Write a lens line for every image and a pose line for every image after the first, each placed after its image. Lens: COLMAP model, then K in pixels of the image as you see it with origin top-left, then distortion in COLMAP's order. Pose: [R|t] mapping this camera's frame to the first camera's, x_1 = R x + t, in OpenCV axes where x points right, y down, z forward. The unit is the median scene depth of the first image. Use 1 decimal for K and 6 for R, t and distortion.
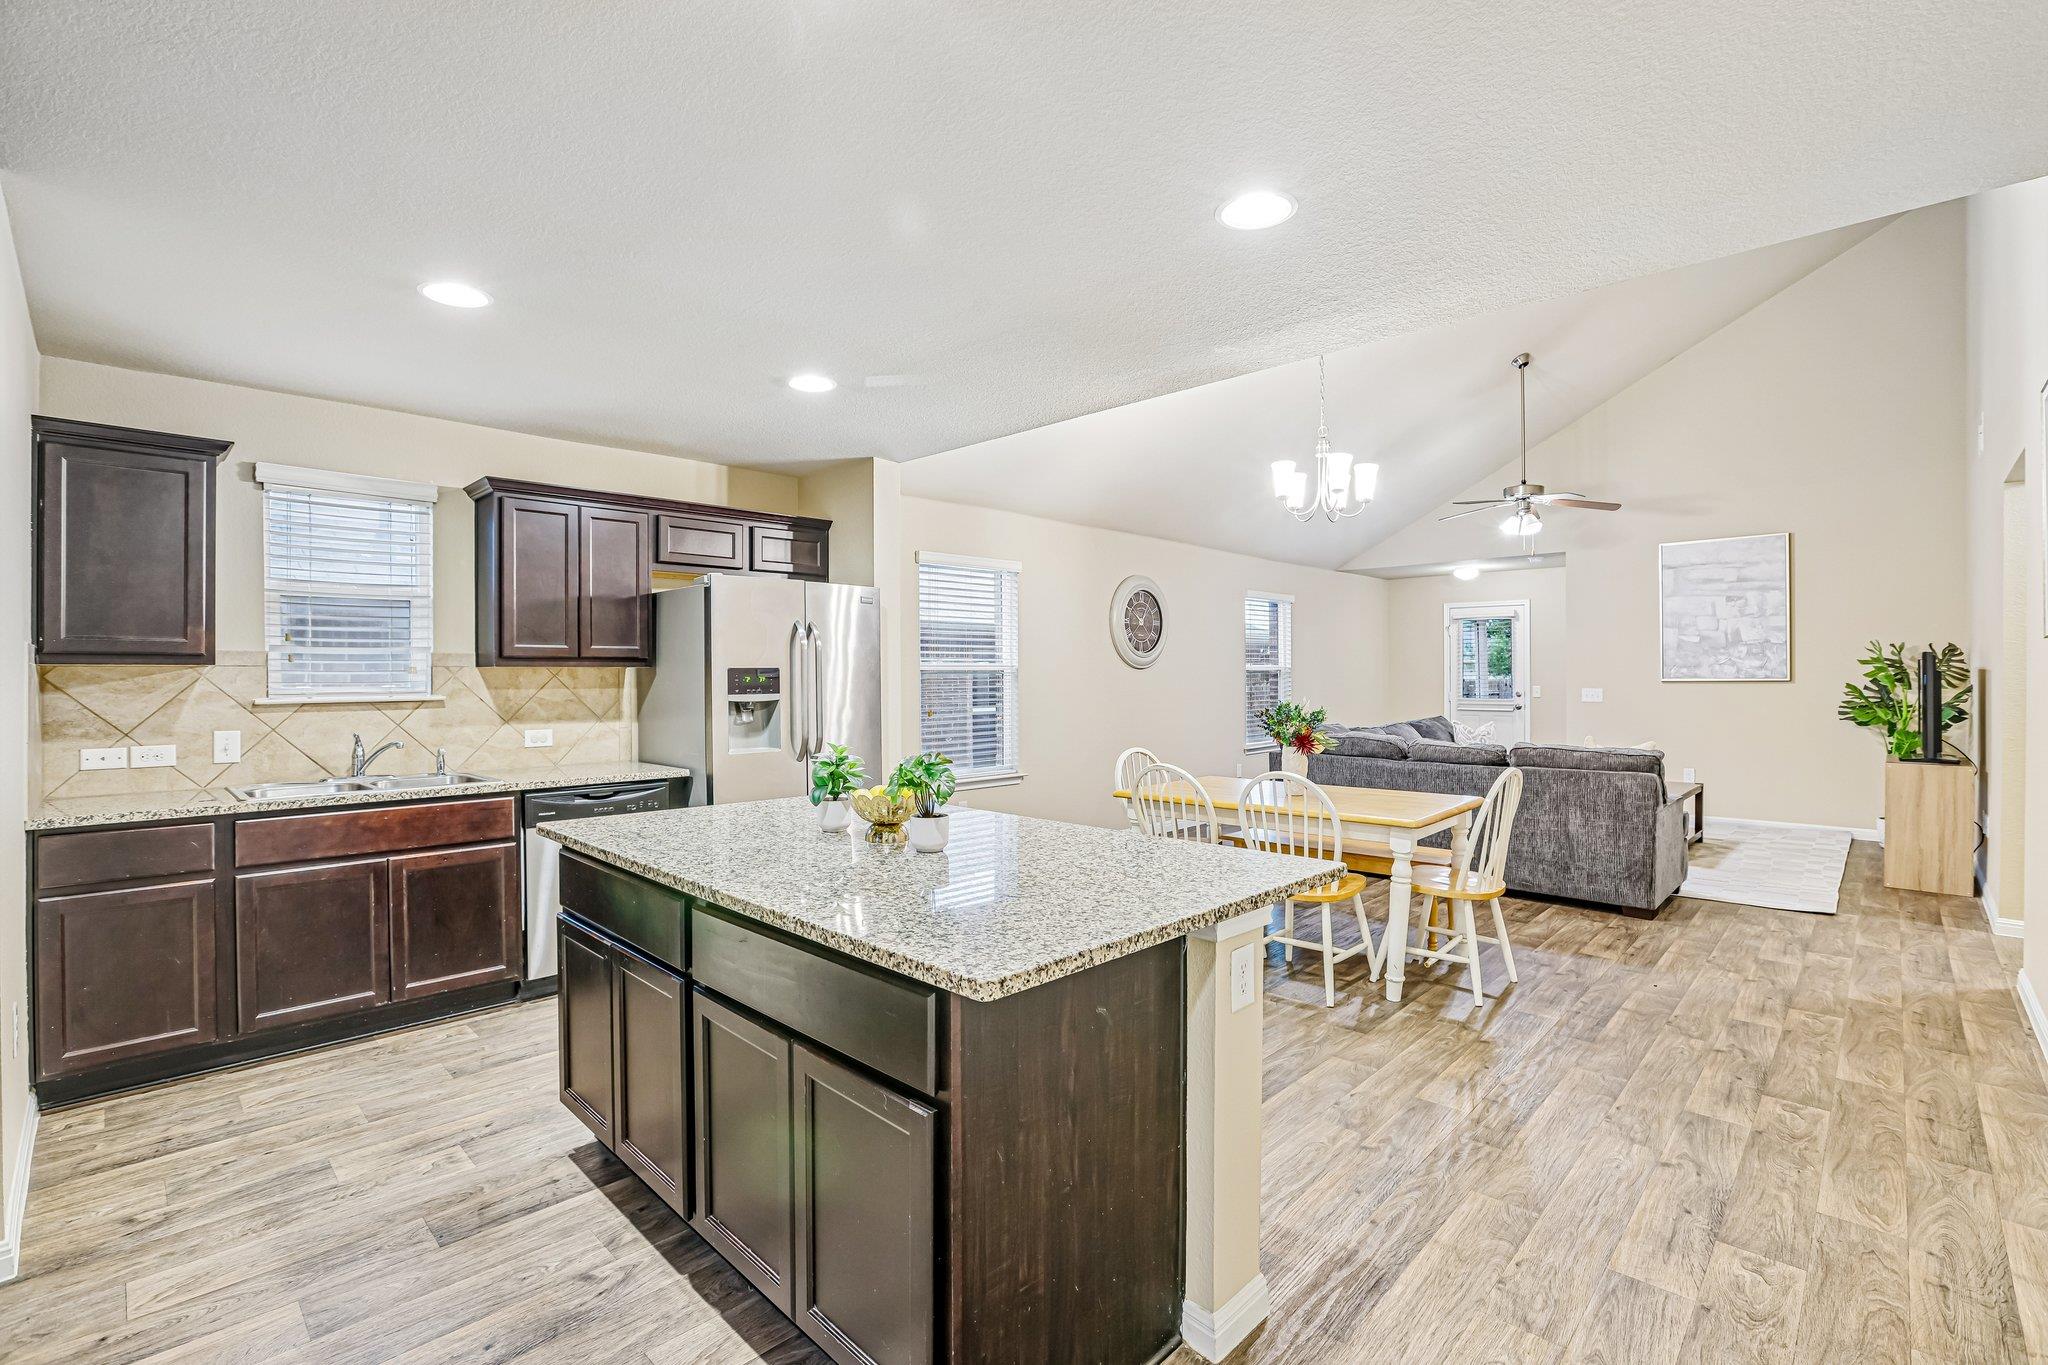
lens RADIAL K [[923.7, 0, 1034.8], [0, 923.7, 651.9], [0, 0, 1]] dist [-0.029003, 0.004858]
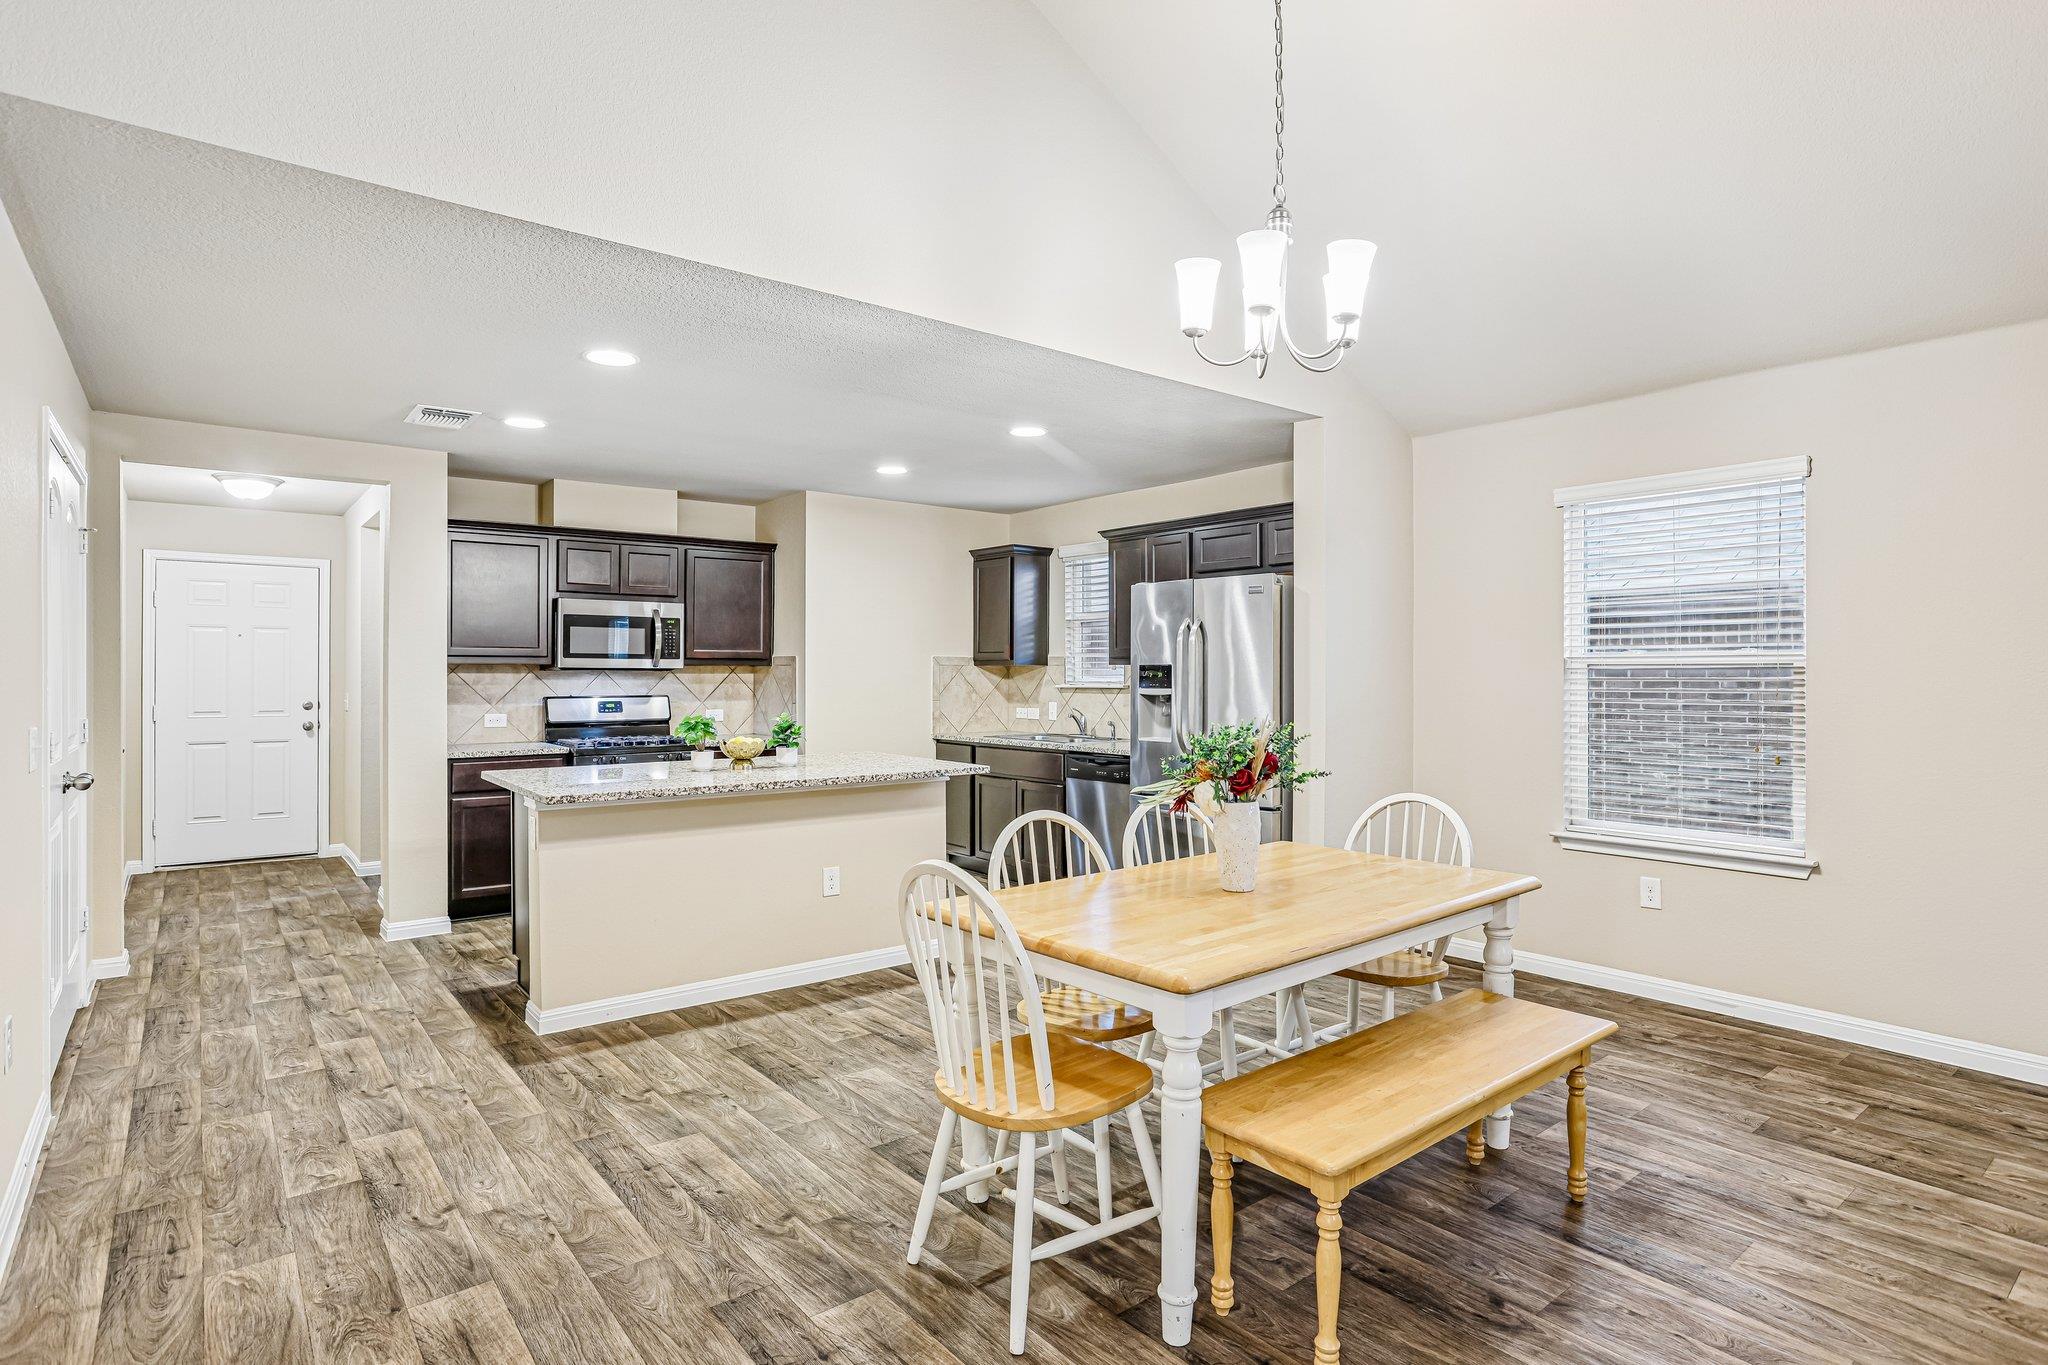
lens RADIAL K [[1057.1, 0, 1022.3], [0, 1057.1, 691.7], [0, 0, 1]] dist [-0.030060, 0.011101]
pose [[-0.141315, 0.021676, -0.989727, 1.097637], [0.026150, 0.999493, 0.018156, 0.025635], [0.989619, -0.023316, -0.141810, 1.155507]]
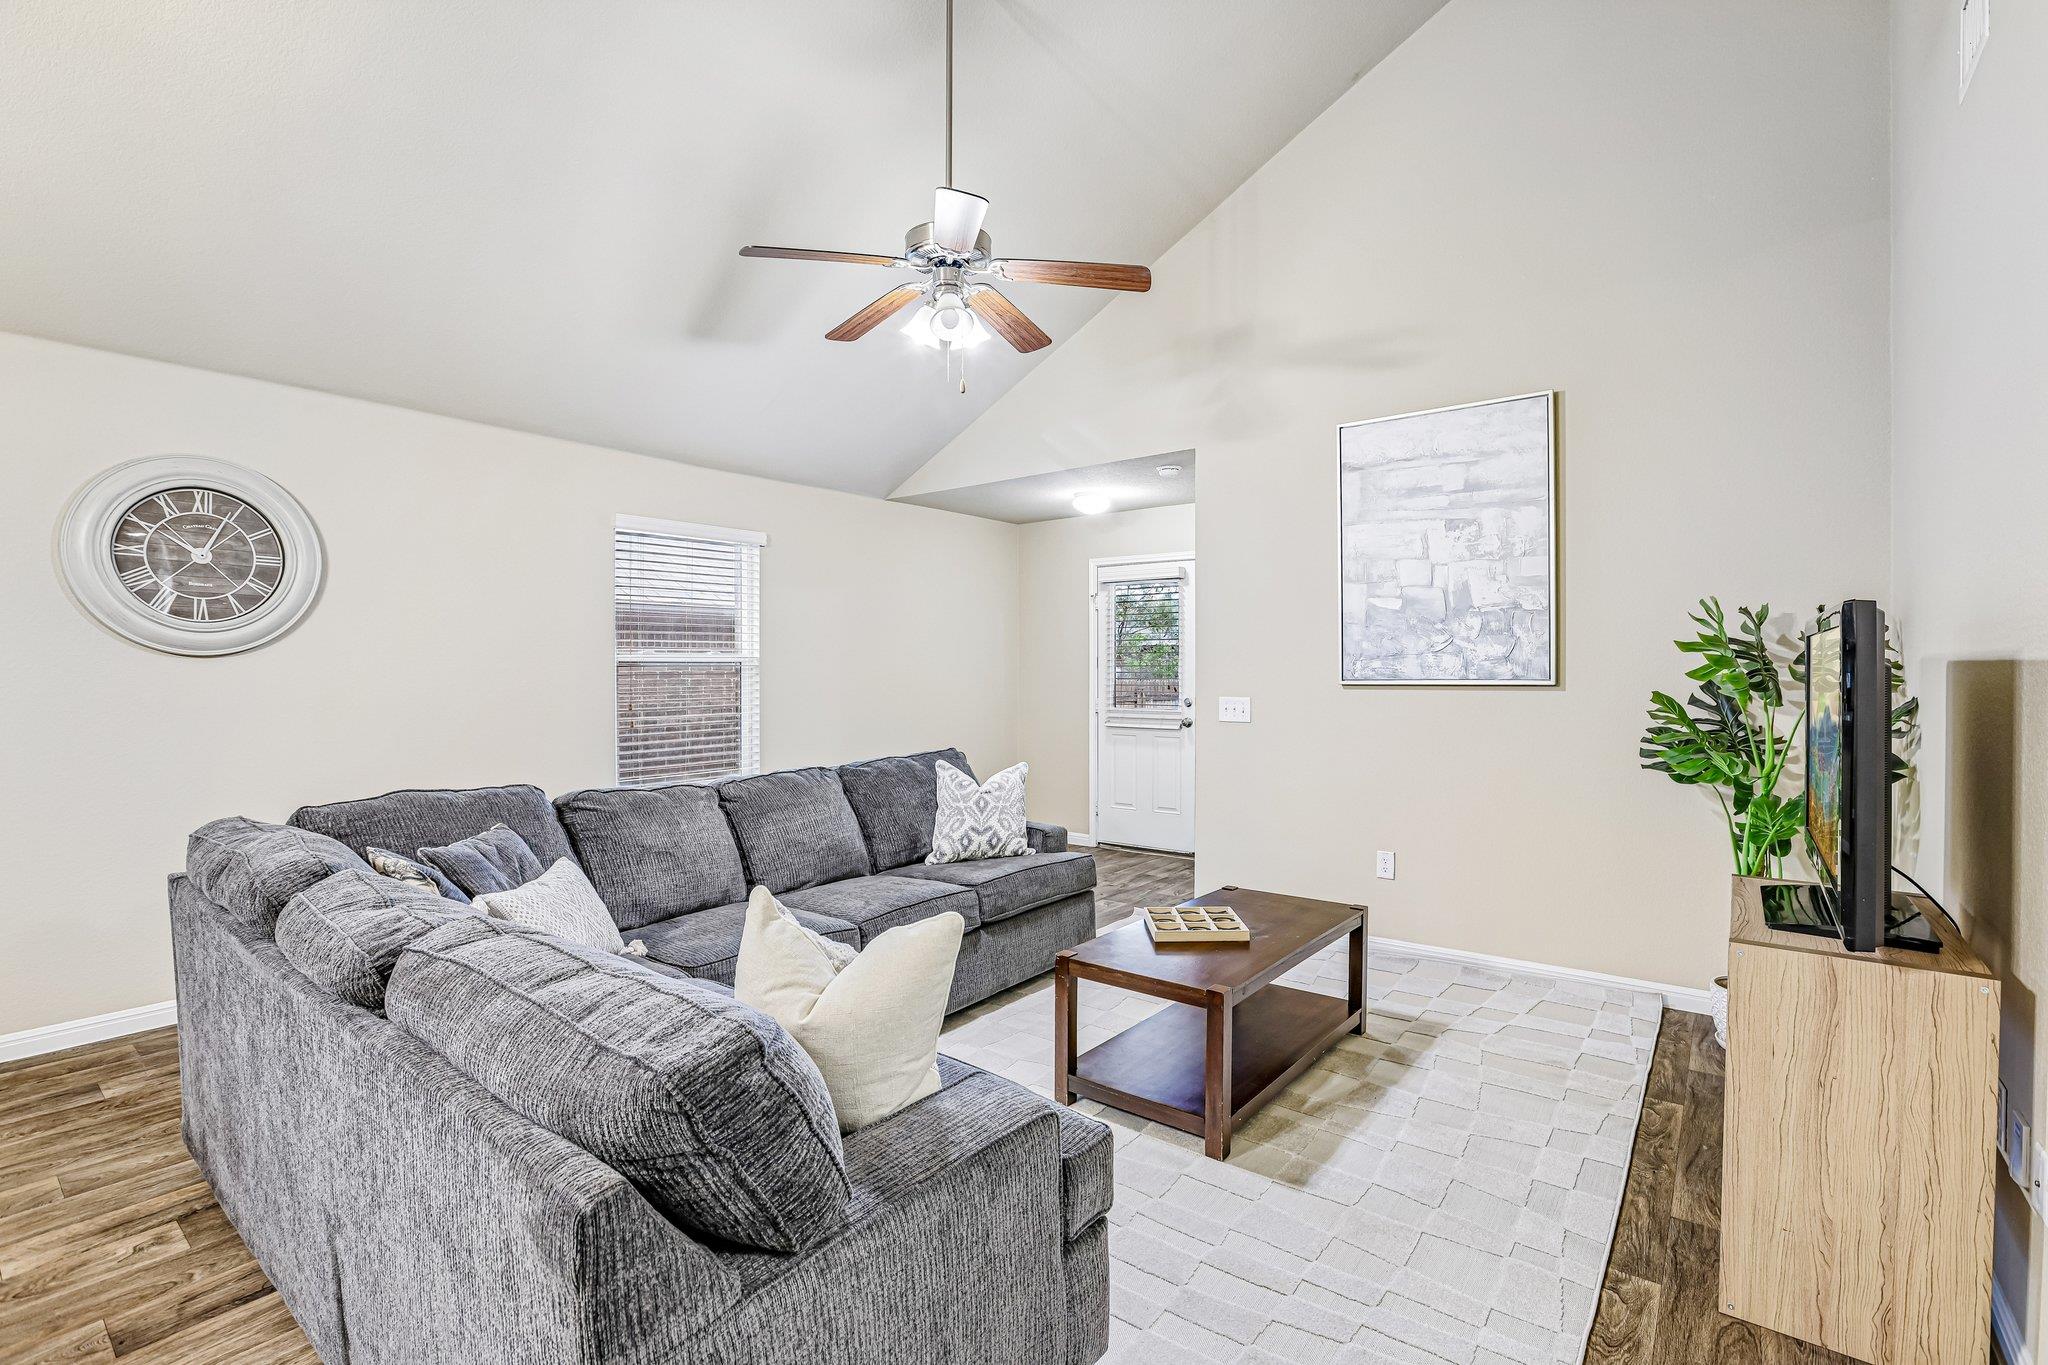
lens RADIAL K [[923.7, 0, 1021.3], [0, 923.7, 630.1], [0, 0, 1]] dist [-0.029003, 0.004858]
pose [[0.995699, 0.002181, 0.092626, 0.088278], [-0.000773, 0.999884, -0.015226, 0.002120], [-0.092649, 0.015089, 0.995585, 0.093796]]
